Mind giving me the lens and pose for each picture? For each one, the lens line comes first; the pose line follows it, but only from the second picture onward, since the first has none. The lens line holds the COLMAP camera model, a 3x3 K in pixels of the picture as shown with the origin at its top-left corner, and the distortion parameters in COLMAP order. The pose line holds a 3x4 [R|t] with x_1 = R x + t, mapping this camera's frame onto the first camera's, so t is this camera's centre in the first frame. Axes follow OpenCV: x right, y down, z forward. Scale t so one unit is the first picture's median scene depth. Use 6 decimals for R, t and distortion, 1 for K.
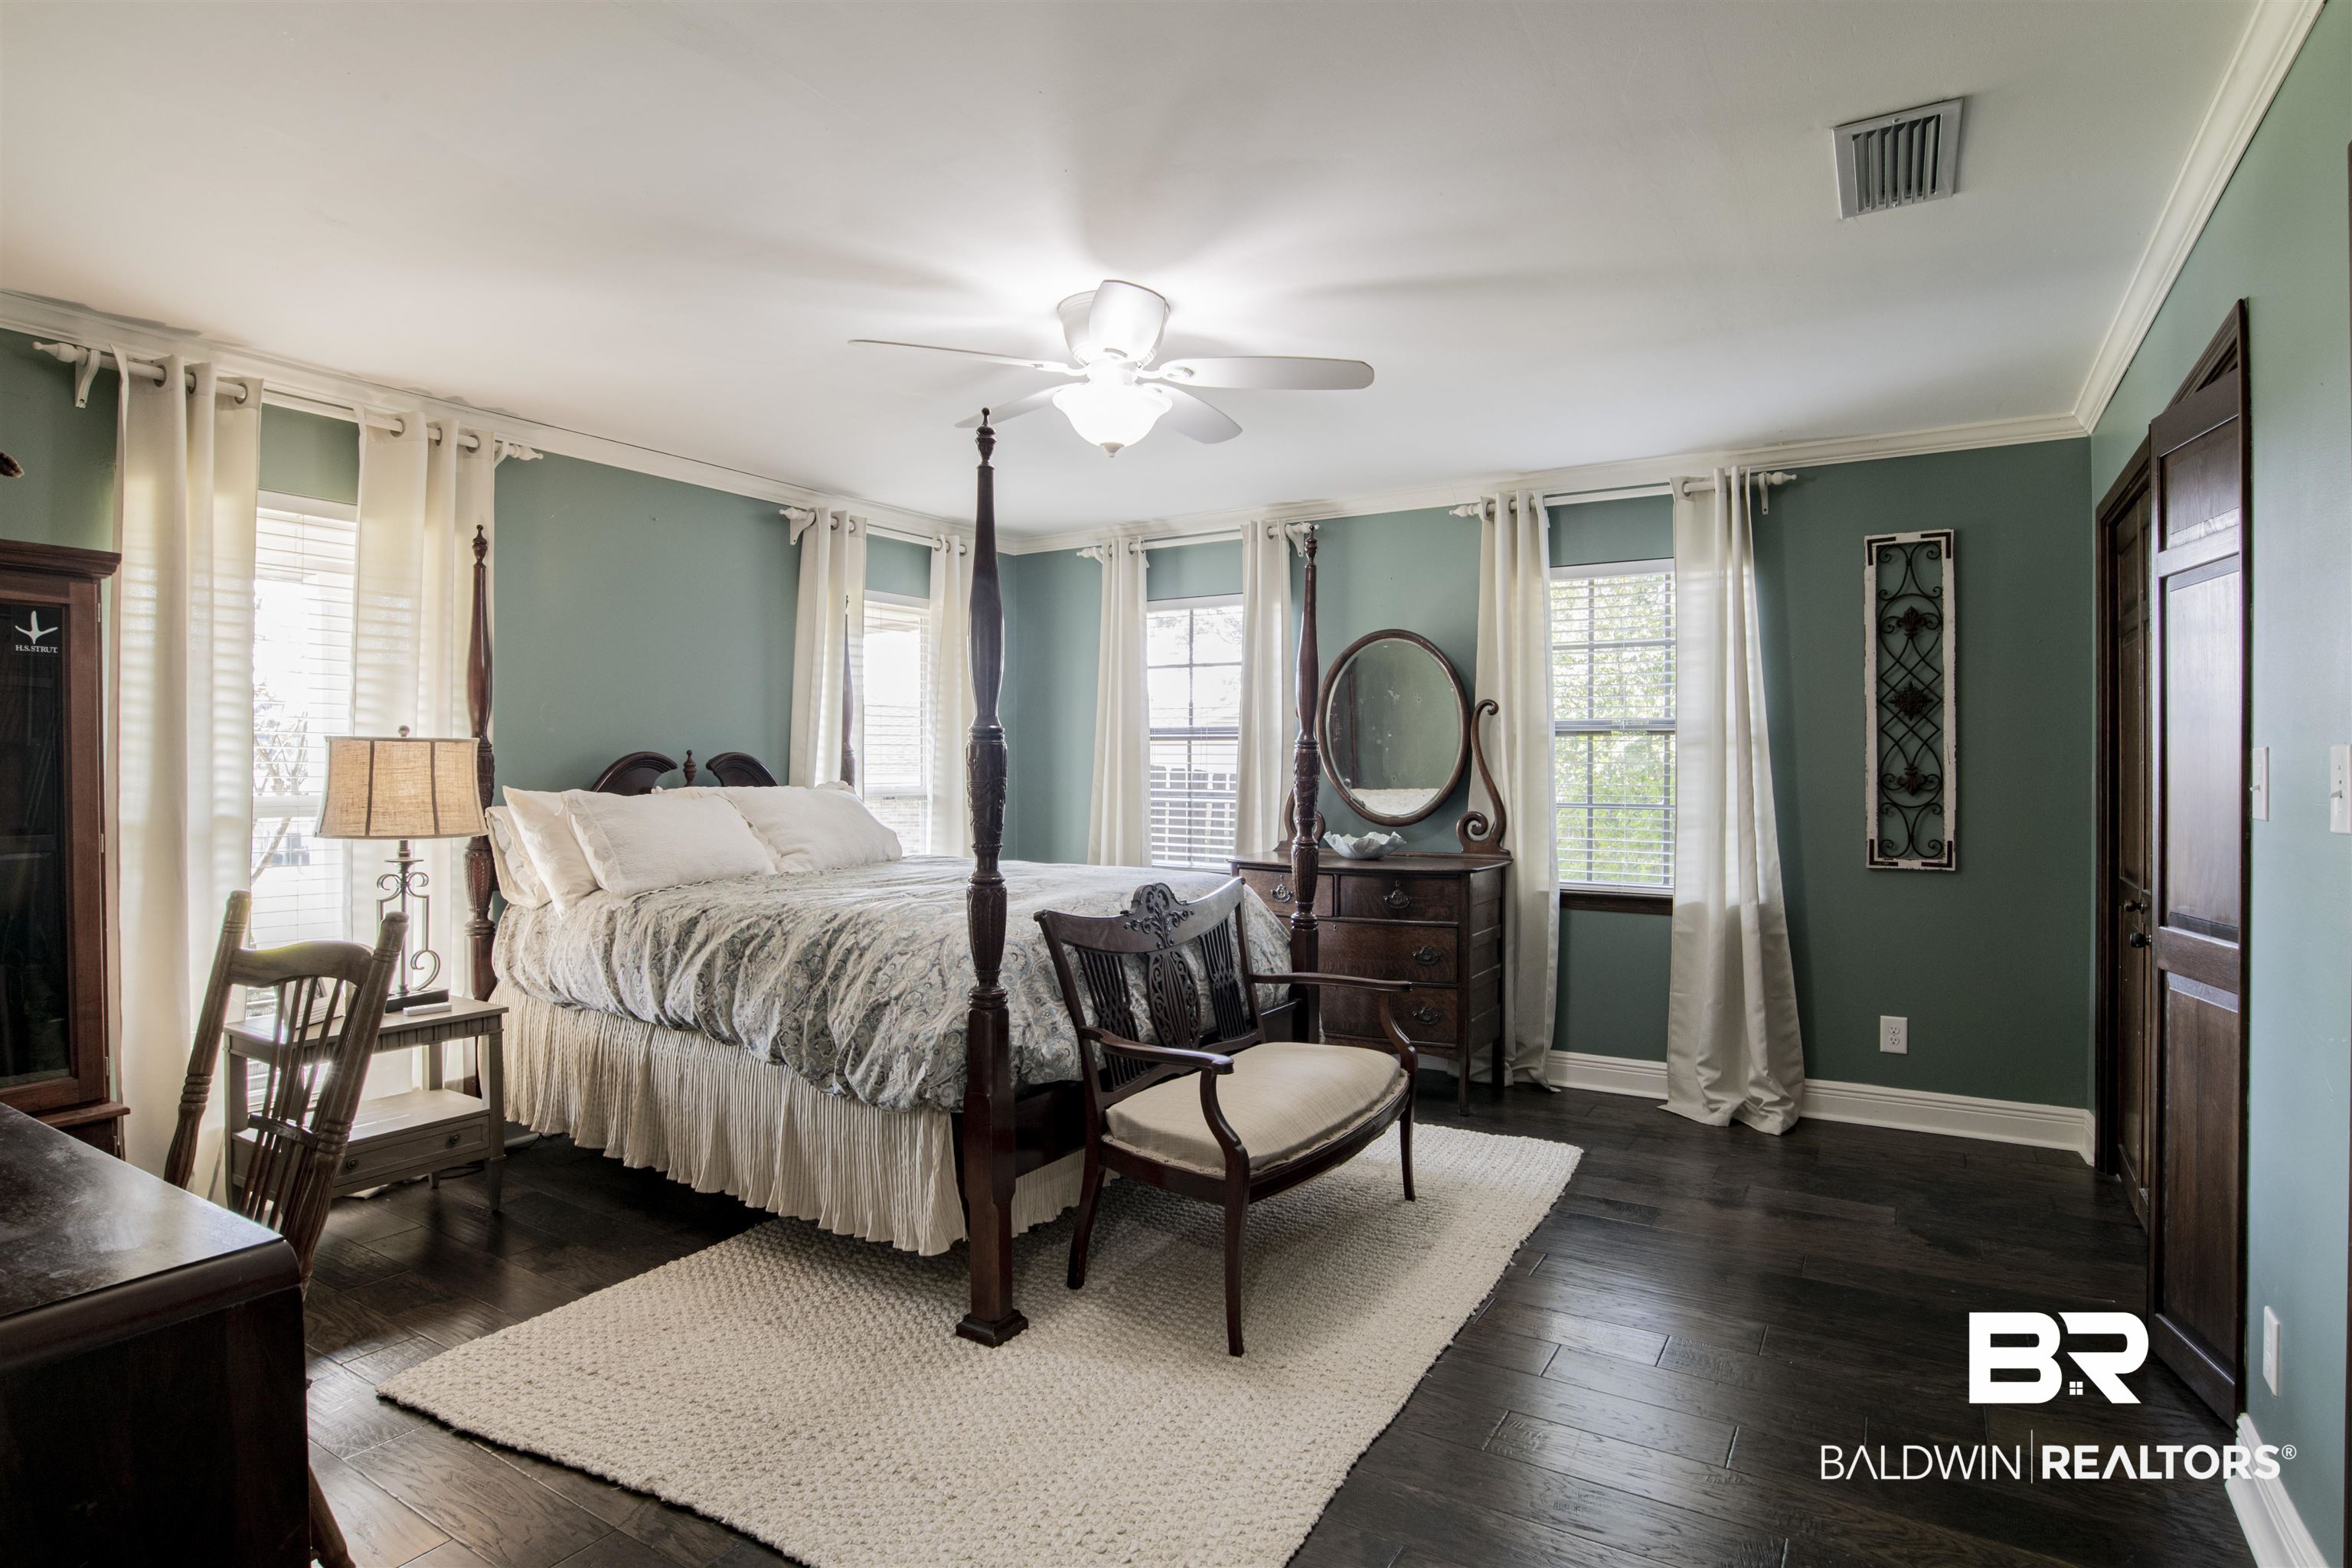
lens RADIAL K [[1199.7, 0, 1187.6], [0, 1199.7, 774.2], [0, 0, 1]] dist [-0.043944, 0.000977]
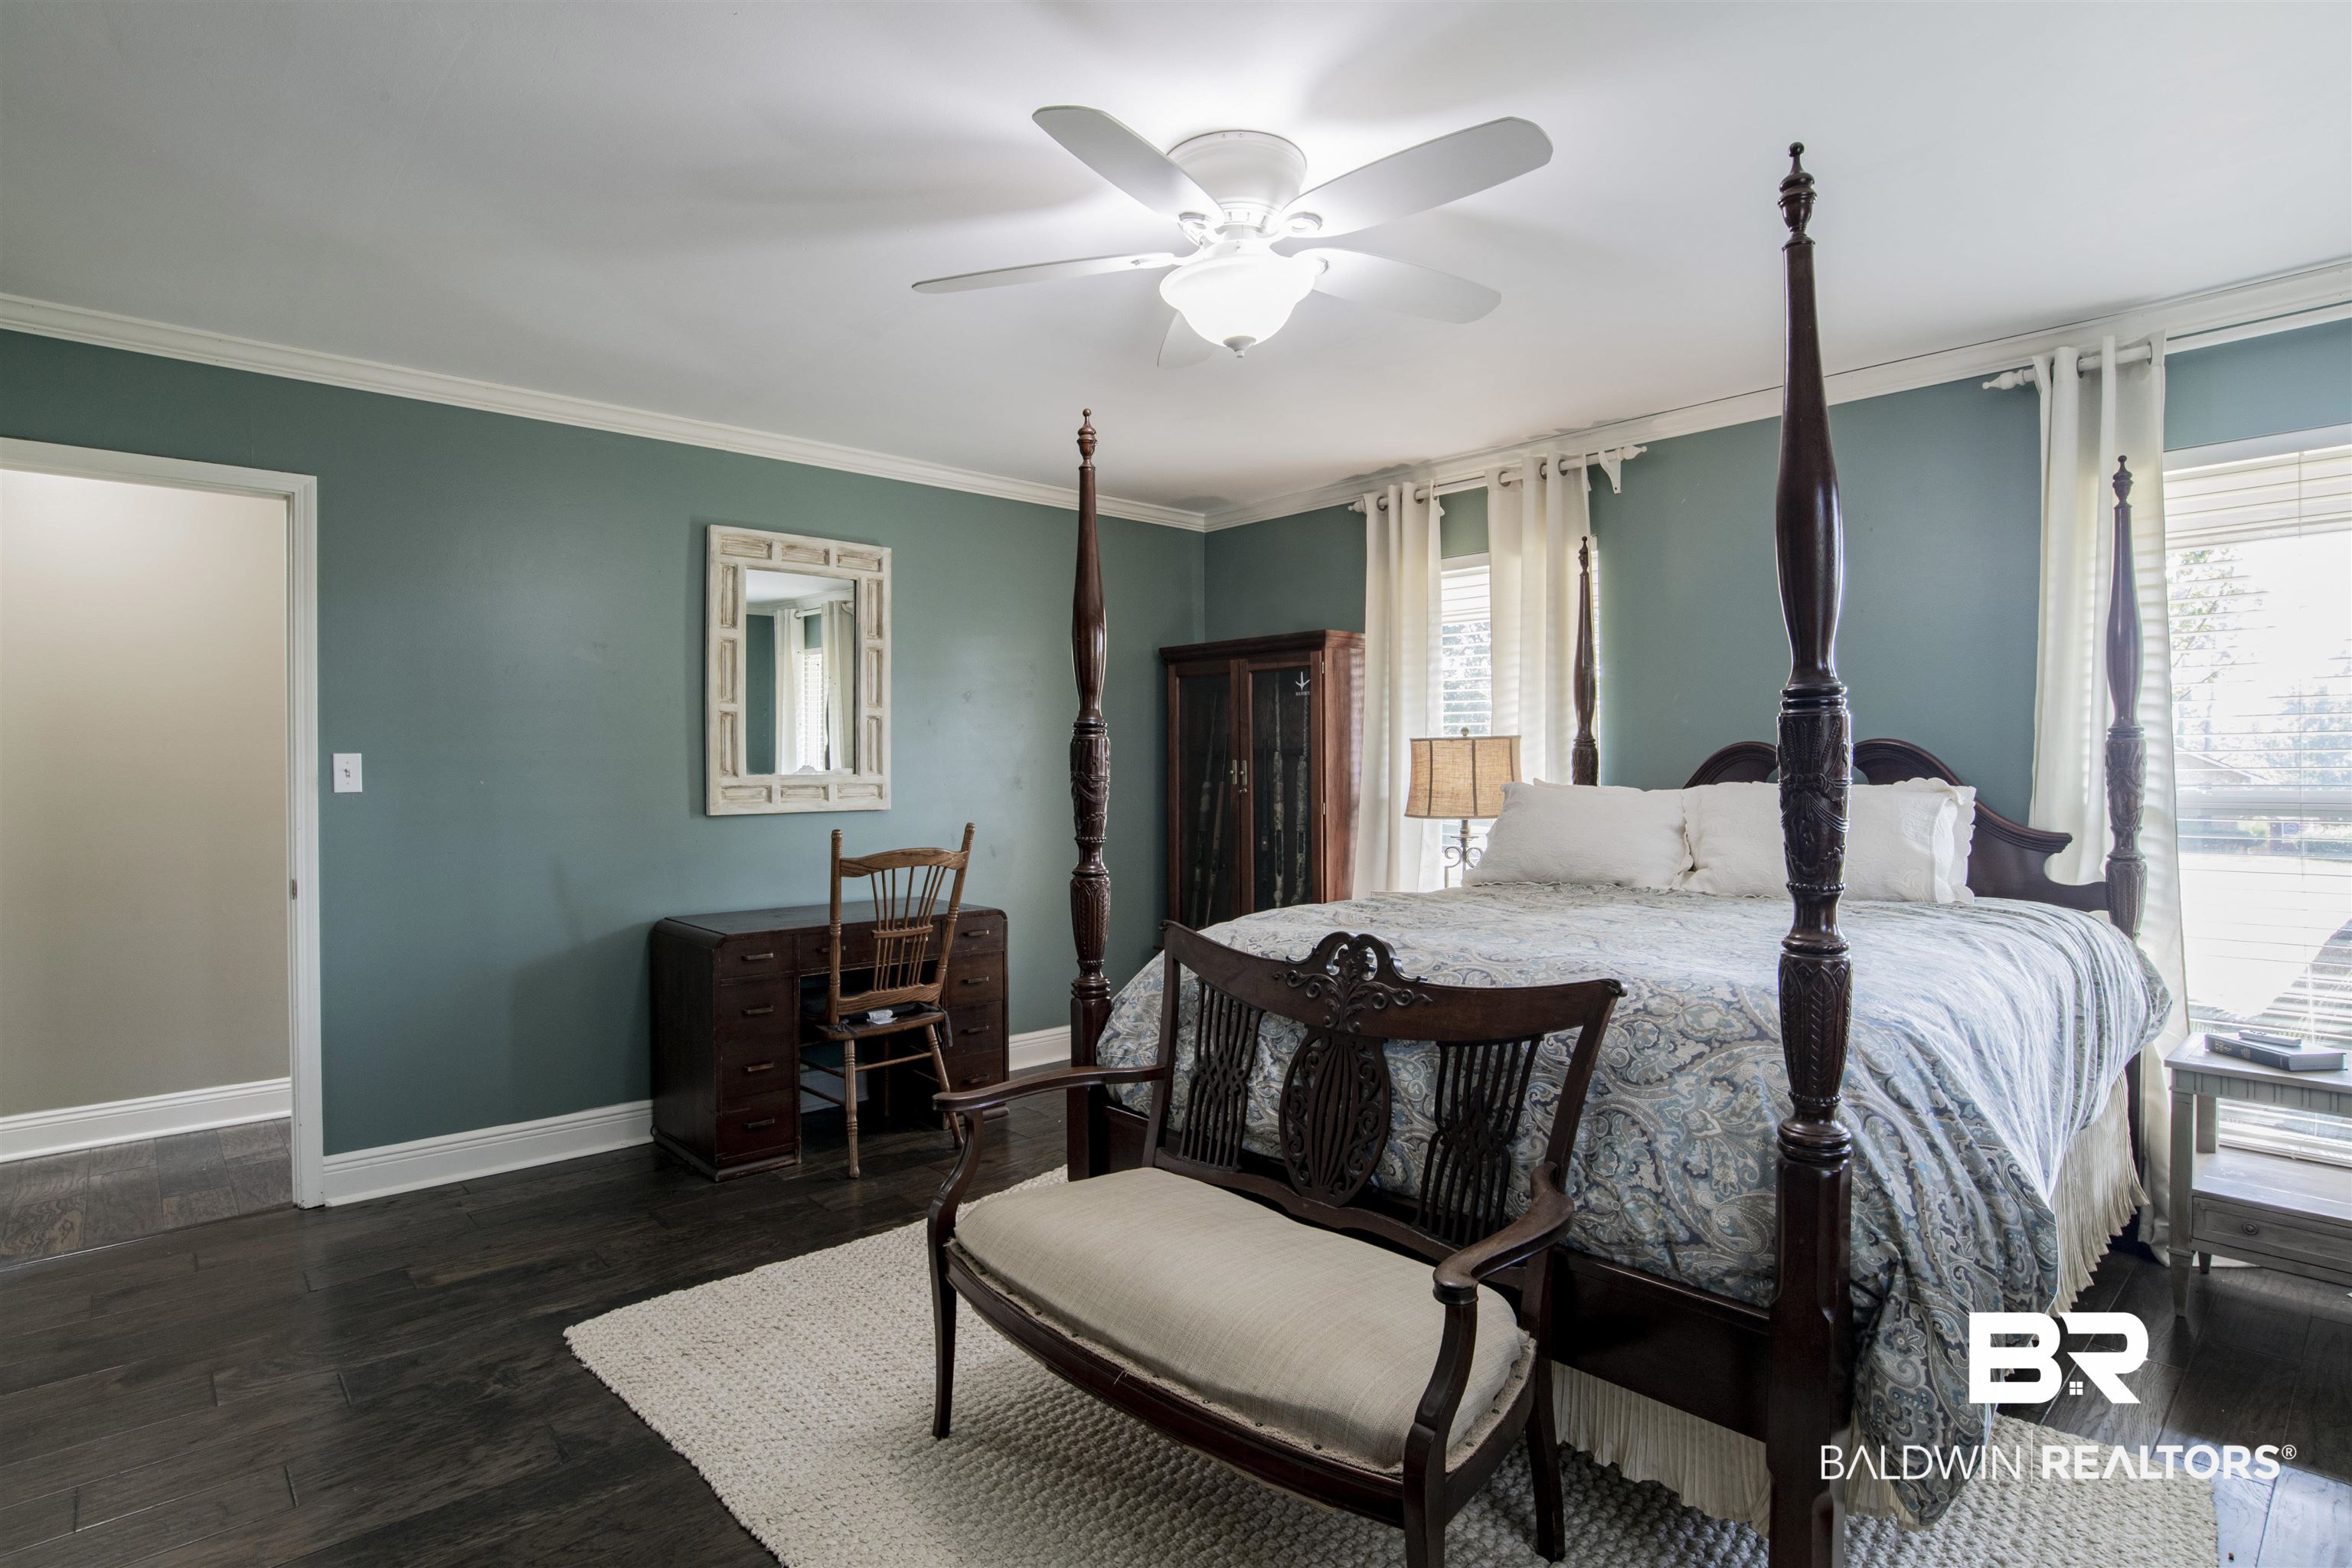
lens RADIAL K [[1199.7, 0, 1187.6], [0, 1199.7, 774.2], [0, 0, 1]] dist [-0.043944, 0.000977]
pose [[-0.279320, 0.007976, -0.960165, 0.622800], [0.000512, 0.999967, 0.008157, -0.002465], [0.960198, 0.001787, -0.279315, 1.078611]]
